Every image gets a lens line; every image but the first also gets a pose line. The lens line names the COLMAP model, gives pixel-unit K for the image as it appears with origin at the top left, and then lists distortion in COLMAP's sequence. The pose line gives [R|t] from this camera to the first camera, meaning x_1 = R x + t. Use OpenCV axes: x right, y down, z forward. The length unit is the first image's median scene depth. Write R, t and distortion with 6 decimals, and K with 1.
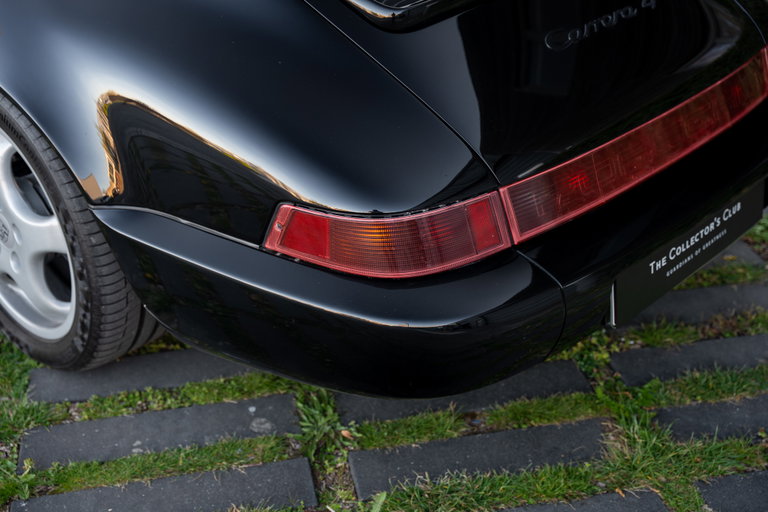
lens RADIAL K [[1069.2, 0, 384.1], [0, 1069.2, 251.9], [0, 0, 1]] dist [0.105888, 0.000000]
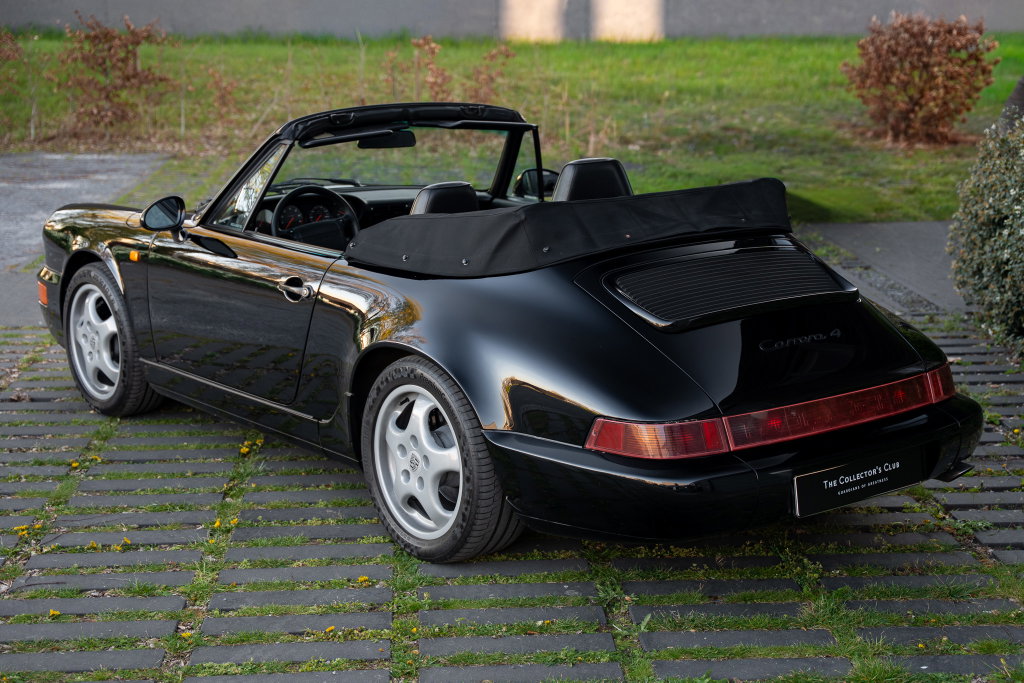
lens RADIAL K [[1580.9, 0, 512.8], [0, 1580.9, 345.2], [0, 0, 1]] dist [0.130287, 0.000000]
pose [[0.988165, 0.033379, -0.149722, 0.128889], [-0.079194, 0.946917, -0.311572, 0.551649], [0.131374, 0.319742, 0.938353, -1.247035]]
